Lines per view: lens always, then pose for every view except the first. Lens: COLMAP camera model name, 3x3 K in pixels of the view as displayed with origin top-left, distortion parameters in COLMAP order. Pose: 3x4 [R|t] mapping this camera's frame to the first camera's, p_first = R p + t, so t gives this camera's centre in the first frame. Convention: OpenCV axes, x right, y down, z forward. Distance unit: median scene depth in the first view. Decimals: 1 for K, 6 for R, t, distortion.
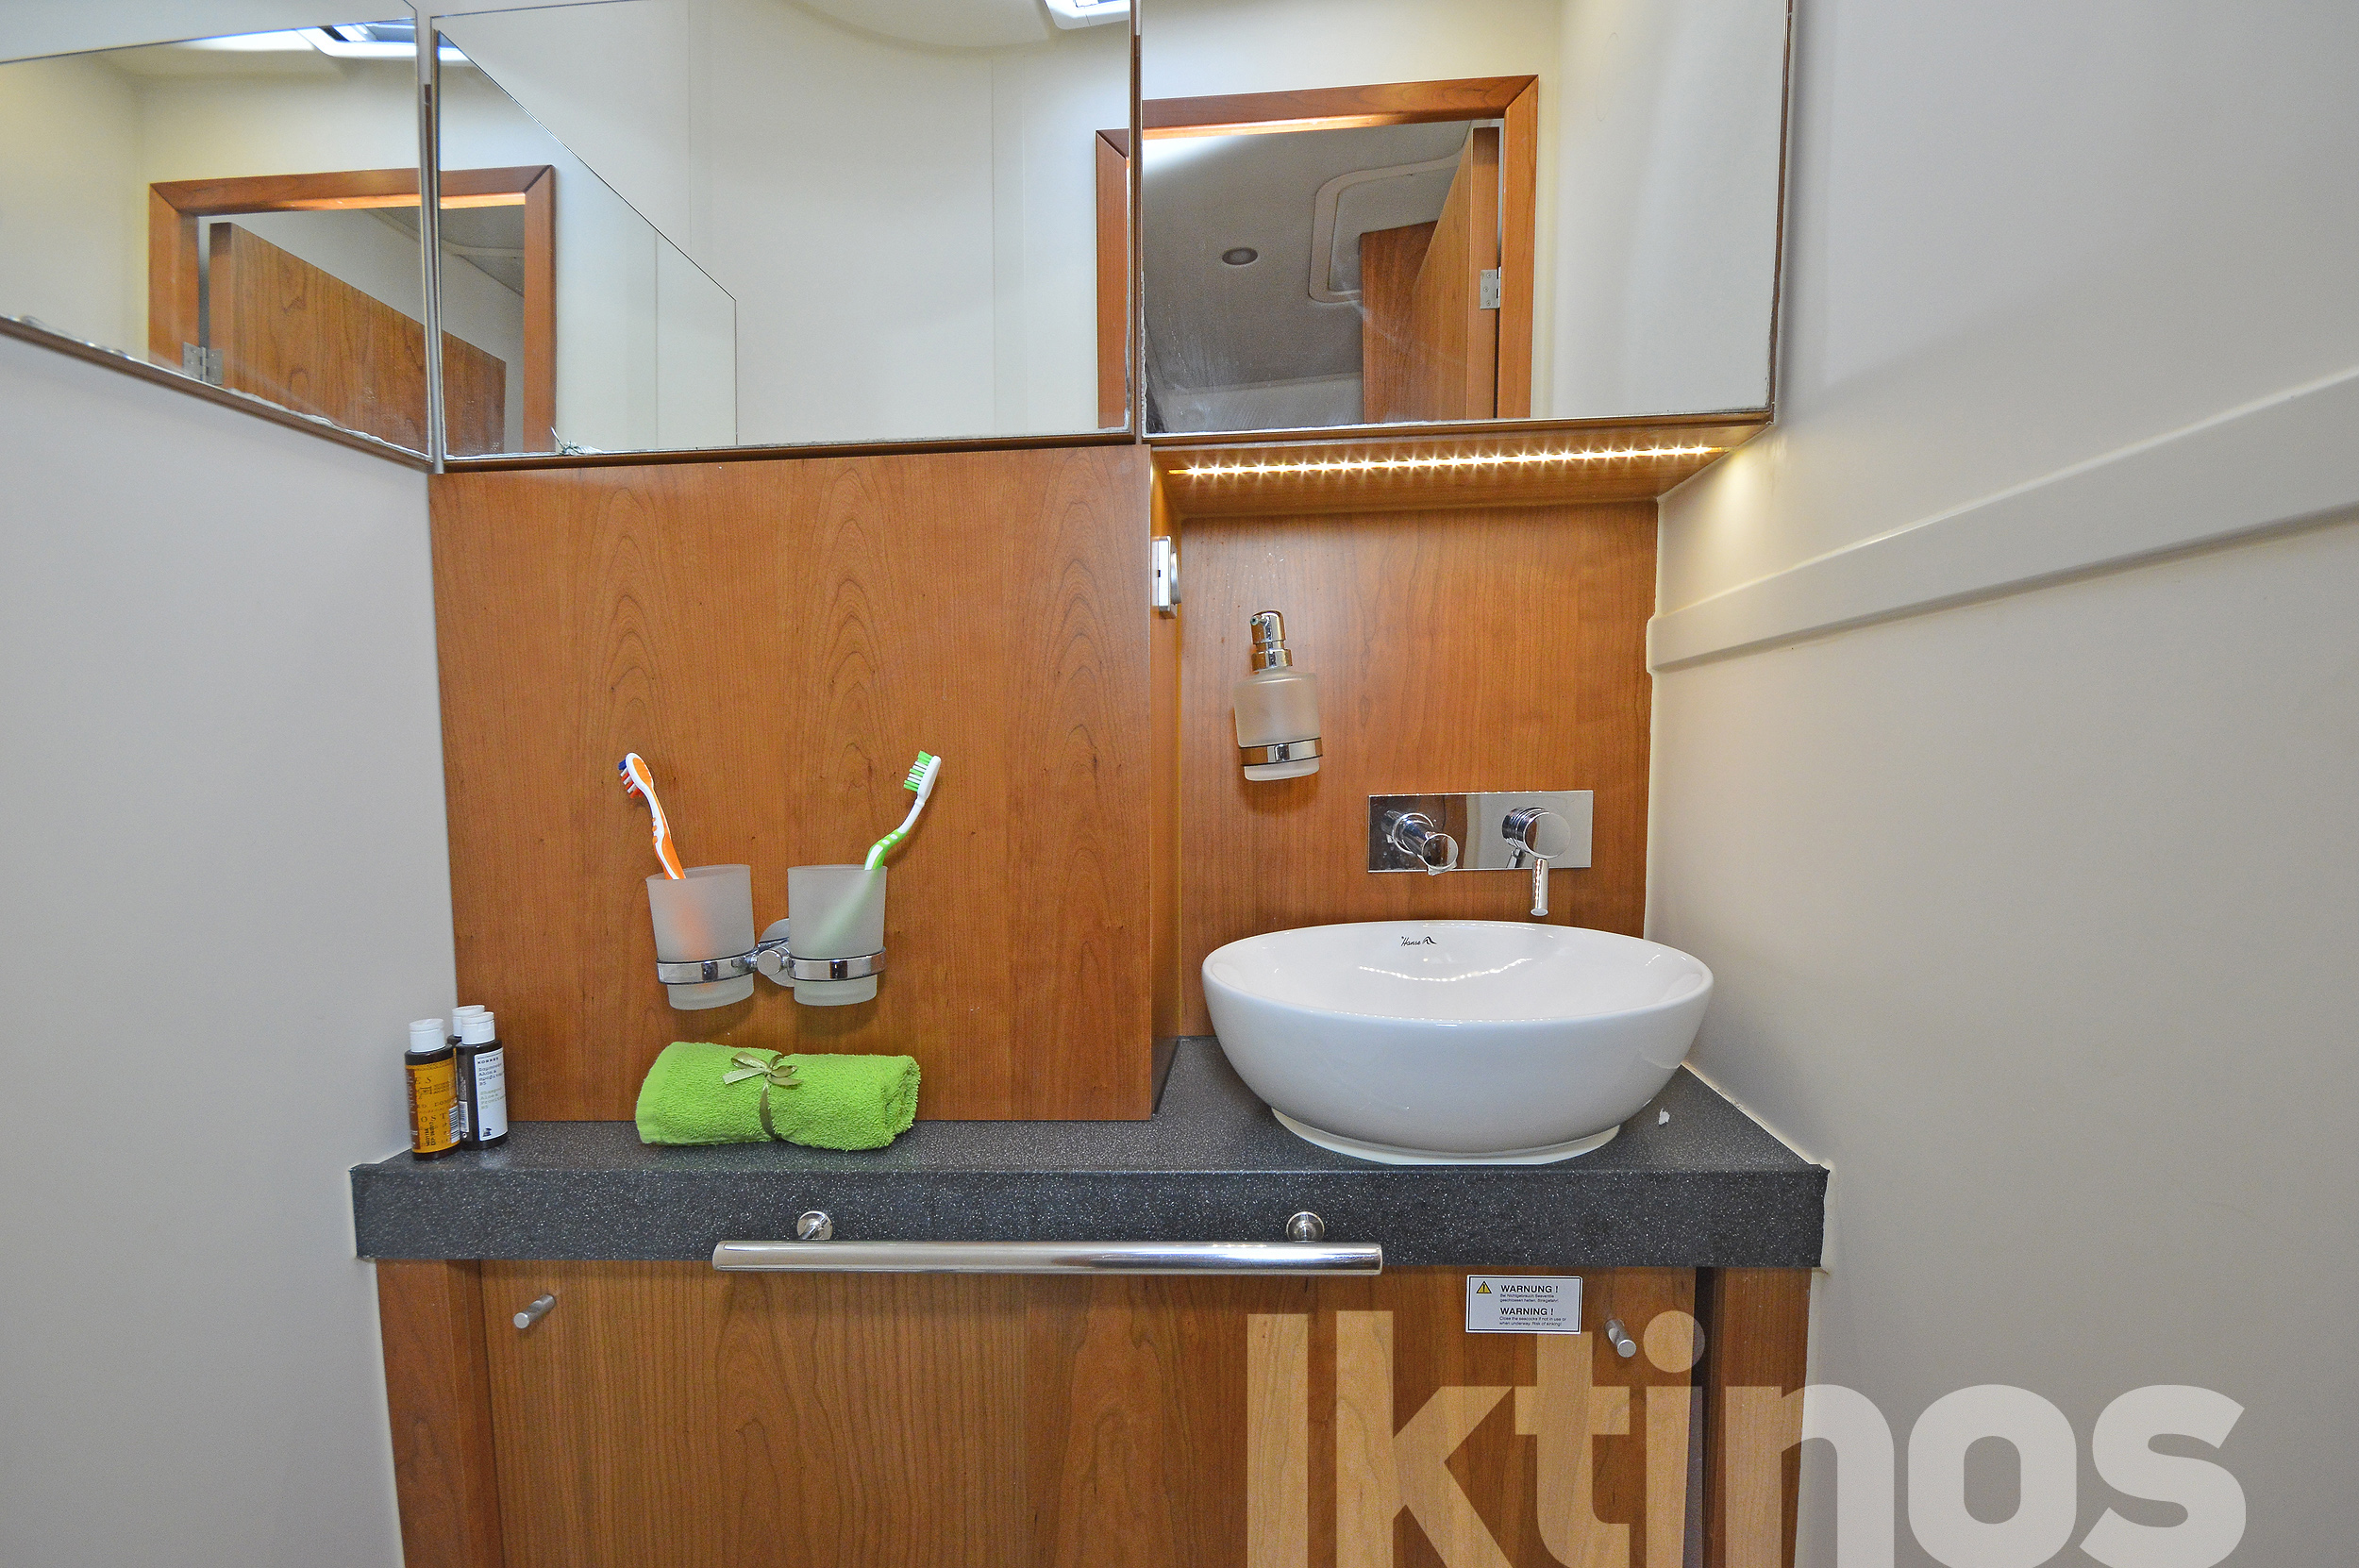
lens RADIAL K [[1047.0, 0, 1184.3], [0, 1047.0, 802.7], [0, 0, 1]] dist [0.008606, -0.011610]
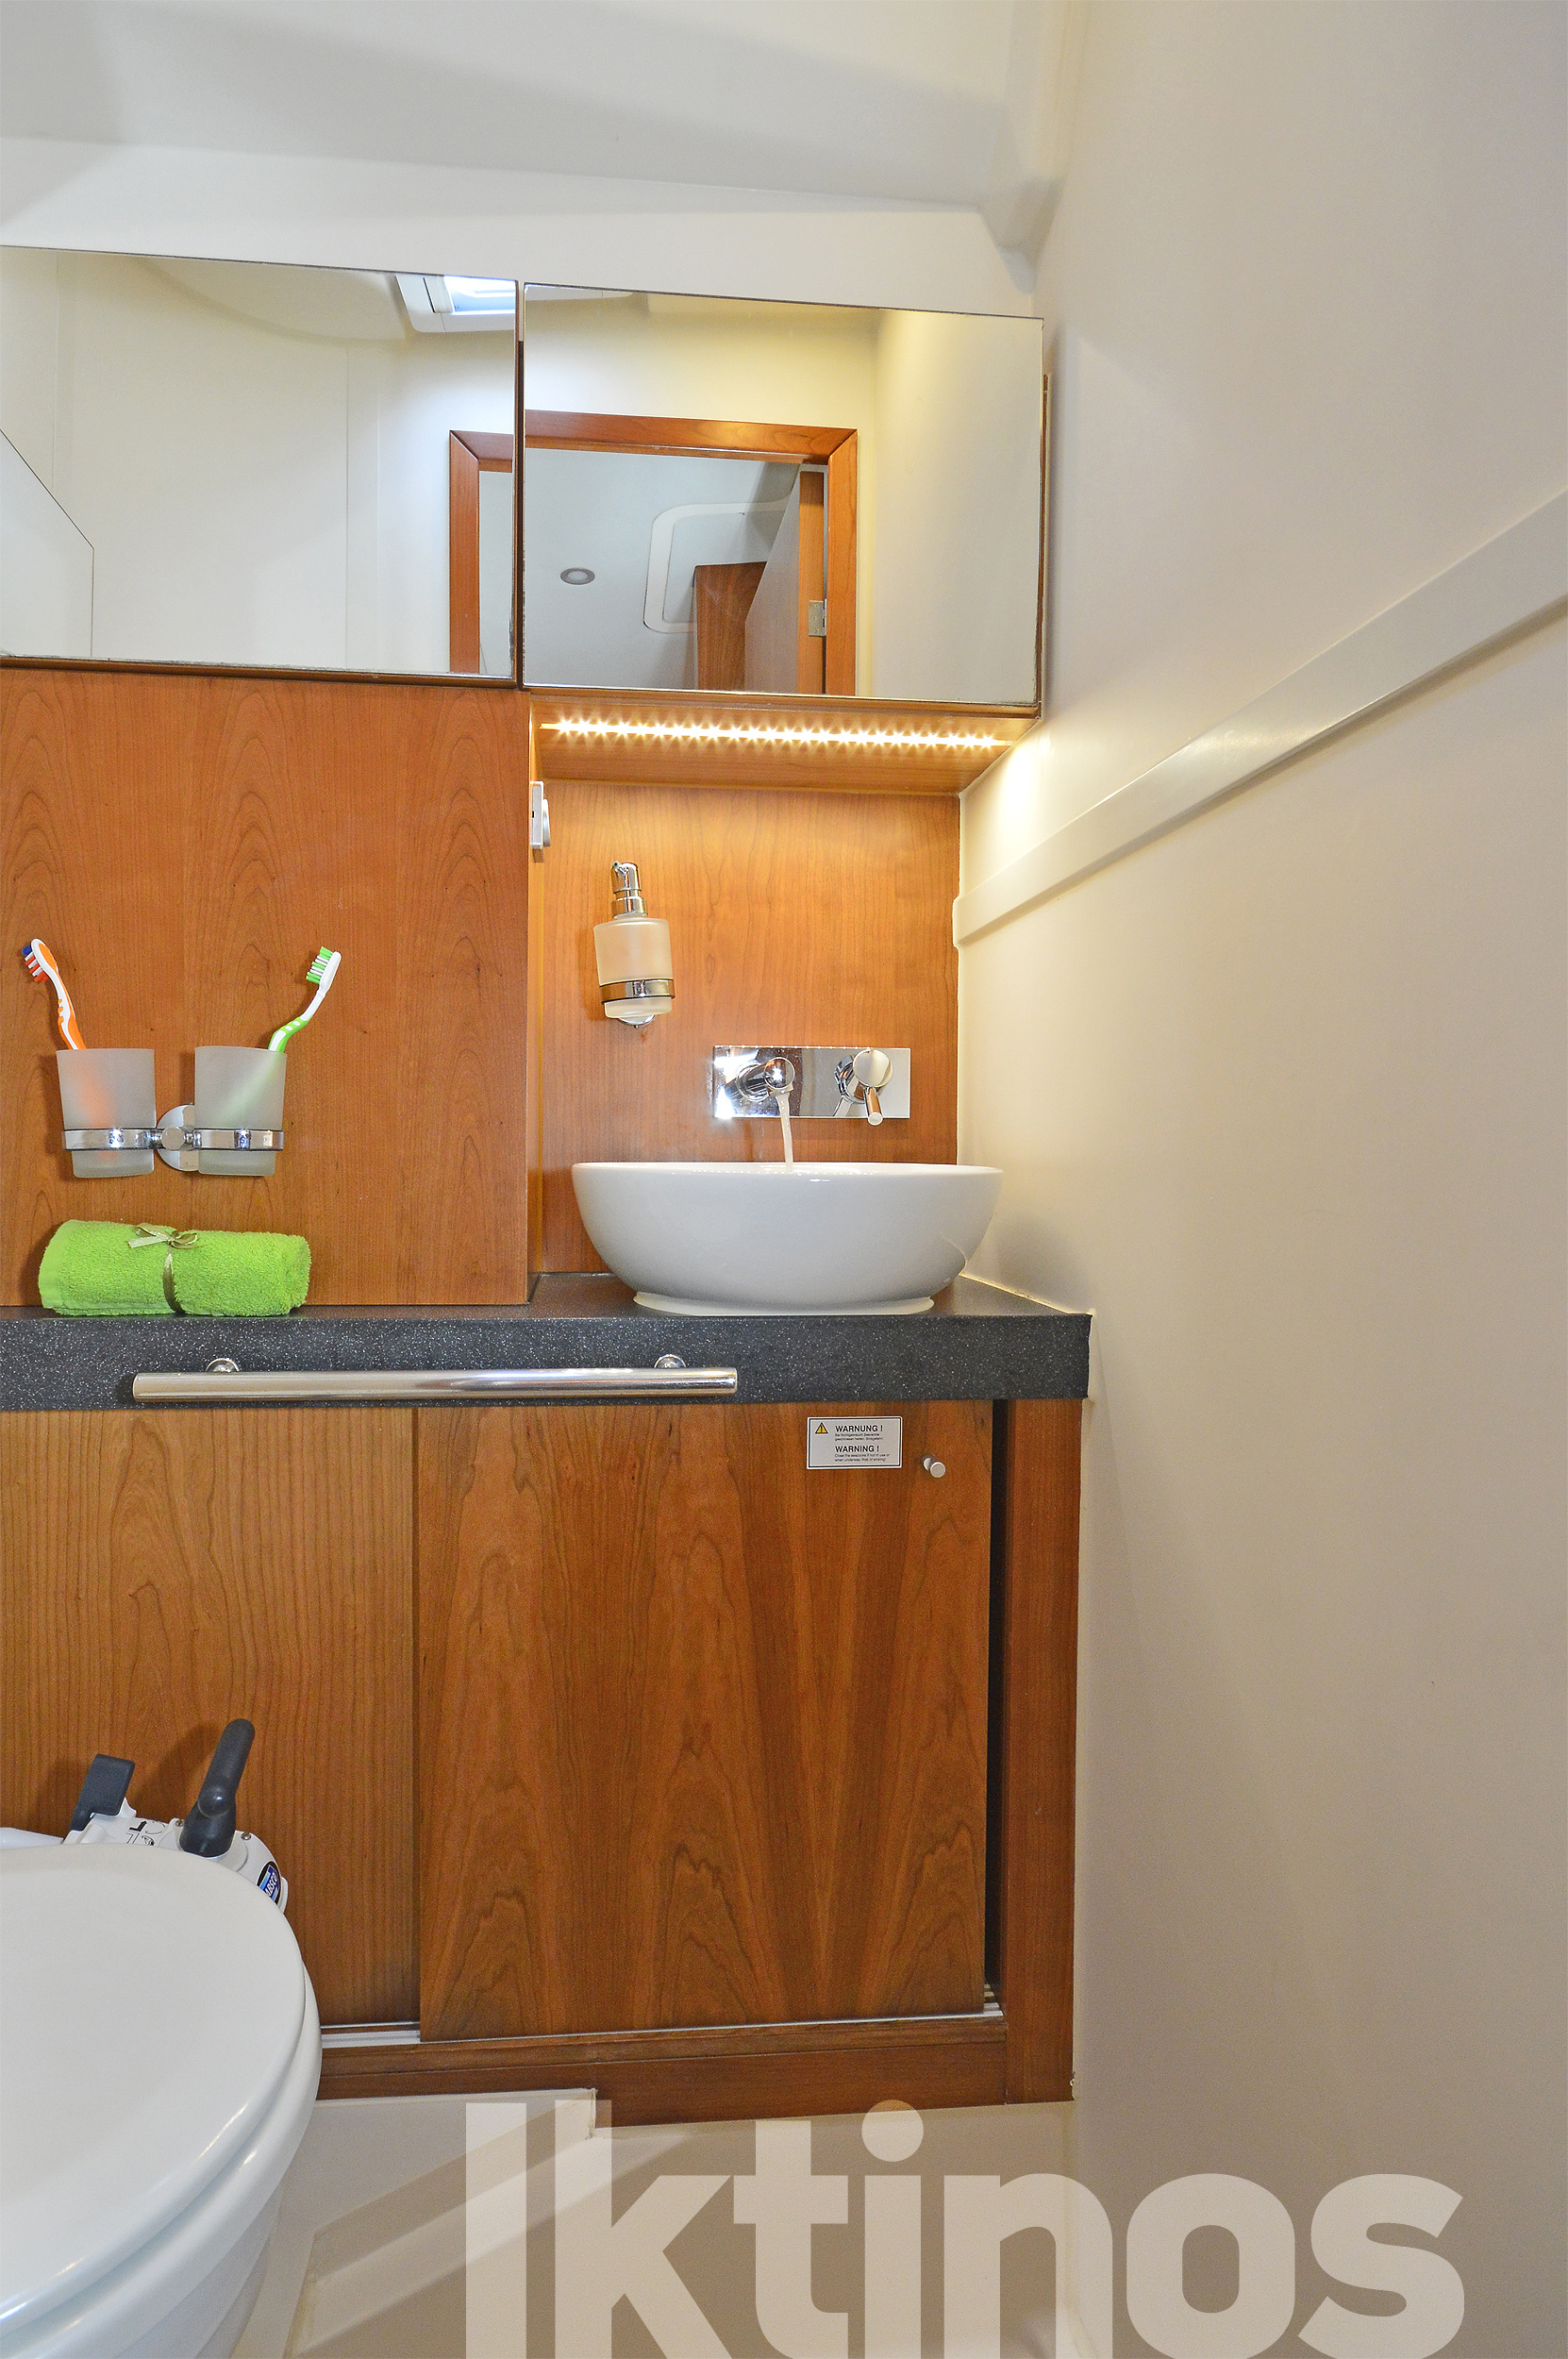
lens RADIAL K [[1191.9, 0, 707.8], [0, 1191.9, 1180.1], [0, 0, 1]] dist [0.000191, 0.000284]
pose [[0.982572, -0.000225, 0.185883, -0.082545], [0.007810, 0.999166, -0.040079, 0.237939], [-0.185719, 0.040832, 0.981754, -0.281535]]
